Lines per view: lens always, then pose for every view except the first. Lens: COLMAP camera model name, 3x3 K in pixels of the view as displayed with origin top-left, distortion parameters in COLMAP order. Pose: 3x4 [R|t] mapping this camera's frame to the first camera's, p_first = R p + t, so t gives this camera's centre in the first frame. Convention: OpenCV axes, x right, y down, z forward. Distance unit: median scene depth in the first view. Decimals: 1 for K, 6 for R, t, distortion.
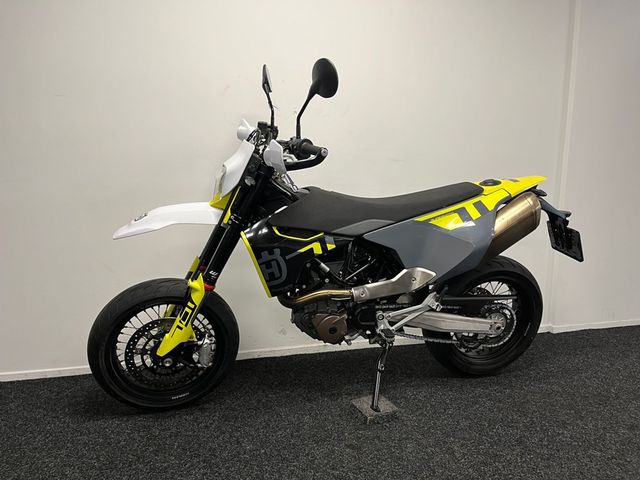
lens RADIAL K [[490.2, 0, 319.5], [0, 490.2, 240.7], [0, 0, 1]] dist [0.062581, -0.082572]
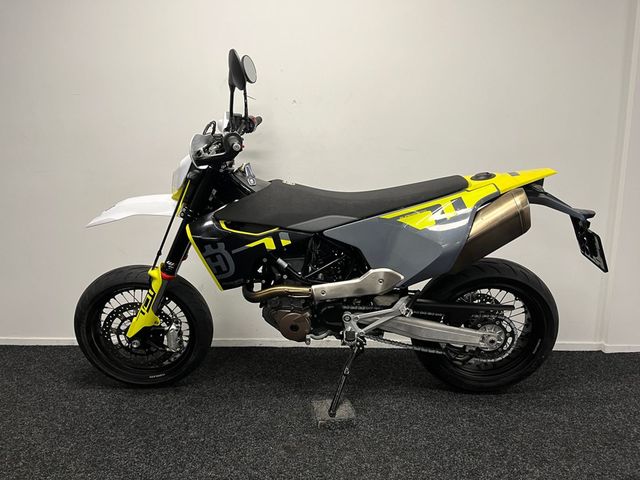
lens RADIAL K [[490.2, 0, 317.4], [0, 490.2, 237.6], [0, 0, 1]] dist [0.062581, -0.082572]
pose [[0.960542, 0.042242, -0.274908, 0.336200], [-0.034806, 0.998886, 0.031877, -0.029332], [0.275949, -0.021051, 0.960942, 0.080917]]
